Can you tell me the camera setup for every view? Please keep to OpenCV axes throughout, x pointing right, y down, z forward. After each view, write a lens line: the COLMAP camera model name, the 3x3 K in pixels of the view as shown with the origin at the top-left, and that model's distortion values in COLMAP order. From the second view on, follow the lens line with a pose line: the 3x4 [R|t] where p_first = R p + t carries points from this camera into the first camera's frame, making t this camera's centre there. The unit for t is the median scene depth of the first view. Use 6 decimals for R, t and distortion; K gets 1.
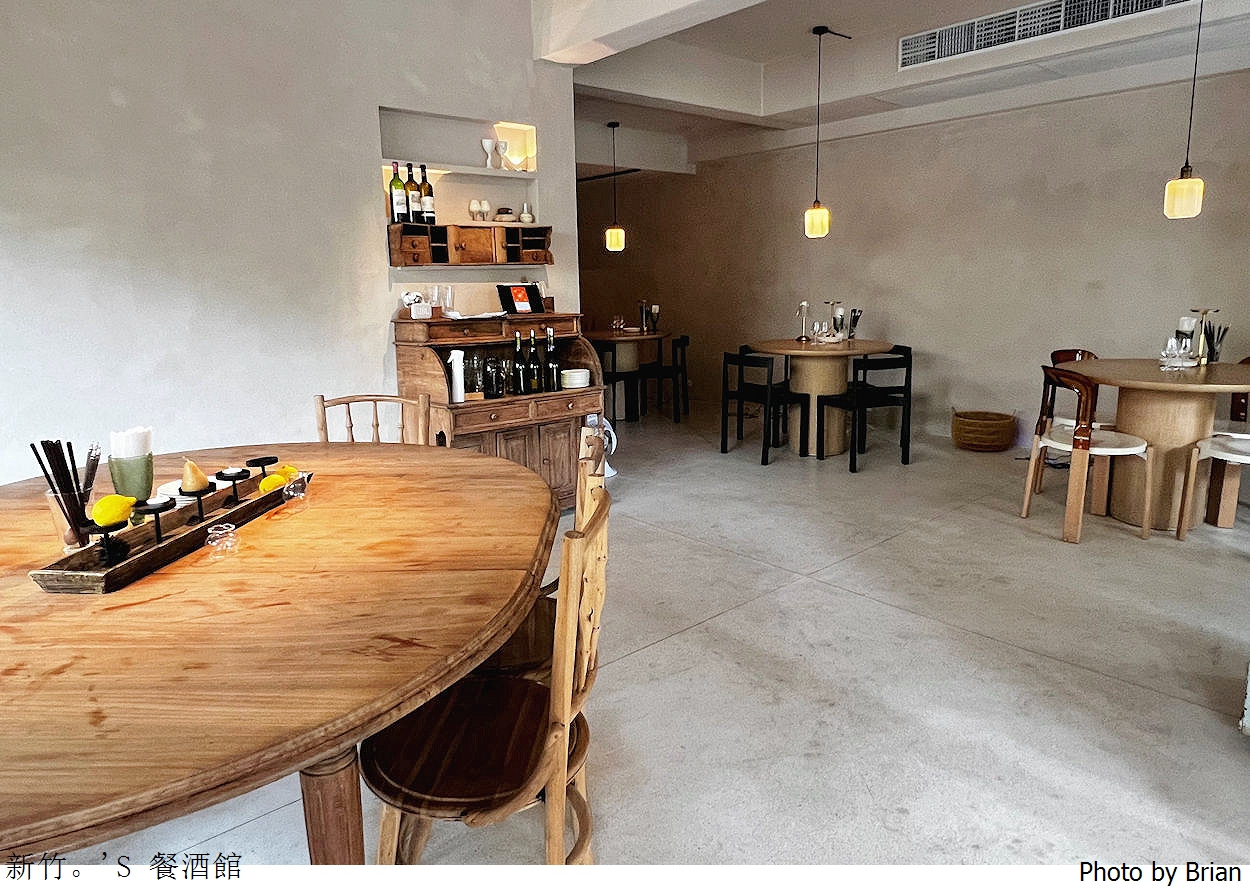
lens RADIAL K [[776.6, 0, 625.8], [0, 776.6, 425.3], [0, 0, 1]] dist [0.001427, 0.000303]
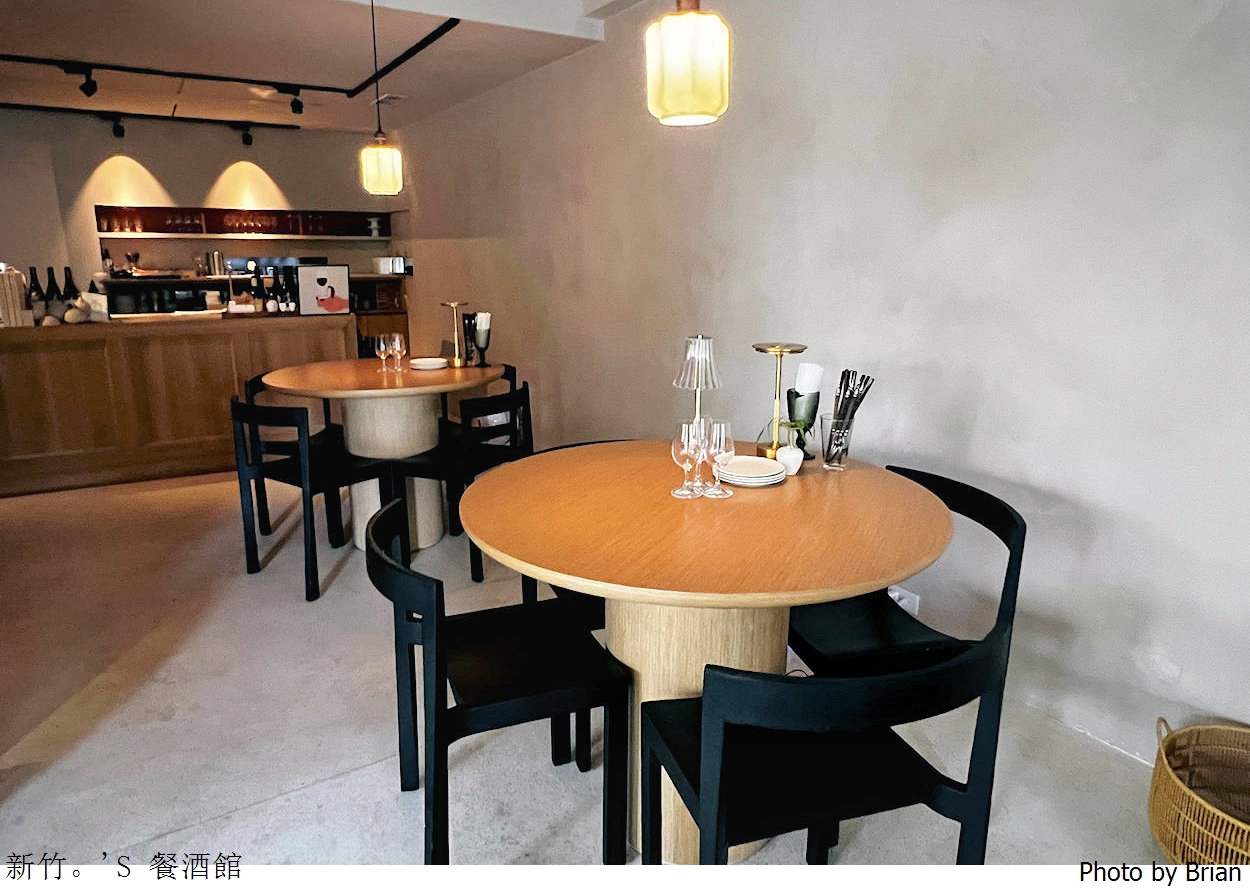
lens RADIAL K [[793.3, 0, 625.0], [0, 793.3, 445.0], [0, 0, 1]] dist [-0.001375, -0.000230]
pose [[0.984471, 0.069394, -0.161248, 0.208248], [-0.061682, 0.996722, 0.052356, -0.105837], [0.164352, -0.041597, 0.985524, 0.533888]]
